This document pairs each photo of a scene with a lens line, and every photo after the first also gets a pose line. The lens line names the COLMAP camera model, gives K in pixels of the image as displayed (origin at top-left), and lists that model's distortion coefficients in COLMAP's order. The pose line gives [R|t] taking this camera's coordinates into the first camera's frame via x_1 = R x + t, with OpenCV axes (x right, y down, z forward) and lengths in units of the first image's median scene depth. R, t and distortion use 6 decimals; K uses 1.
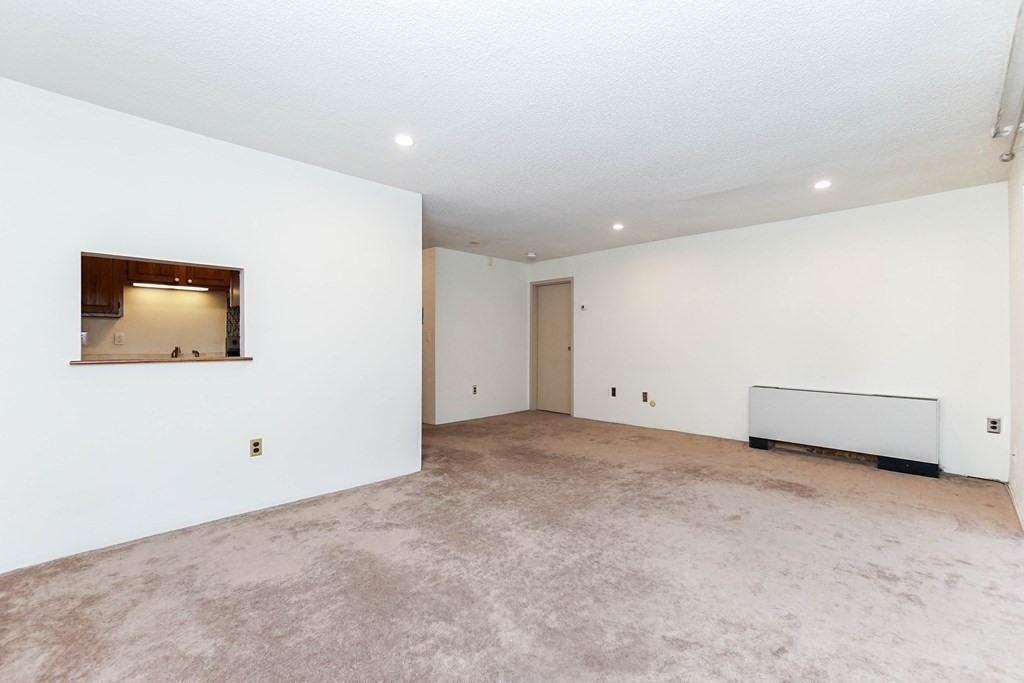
lens RADIAL K [[447.3, 0, 518.4], [0, 447.3, 342.5], [0, 0, 1]] dist [0.001035, 0.000116]
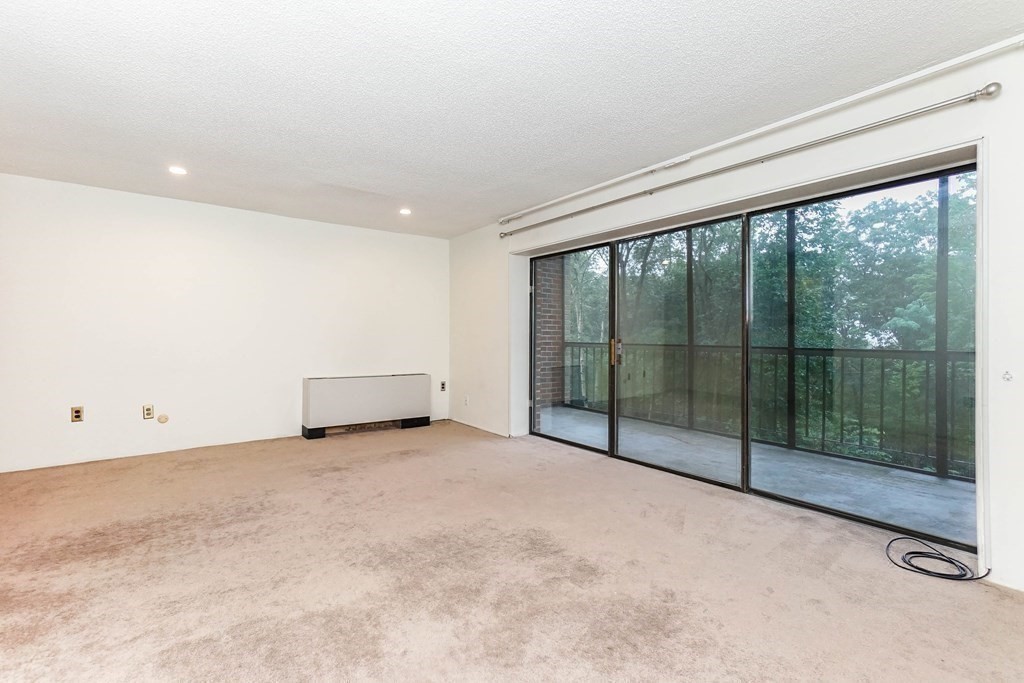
lens RADIAL K [[447.3, 0, 517.5], [0, 447.3, 337.8], [0, 0, 1]] dist [0.001035, 0.000116]
pose [[0.154117, -0.001656, 0.988051, -0.510547], [0.001035, 0.999998, 0.001515, 0.003620], [-0.988052, 0.000789, 0.154118, 0.464862]]
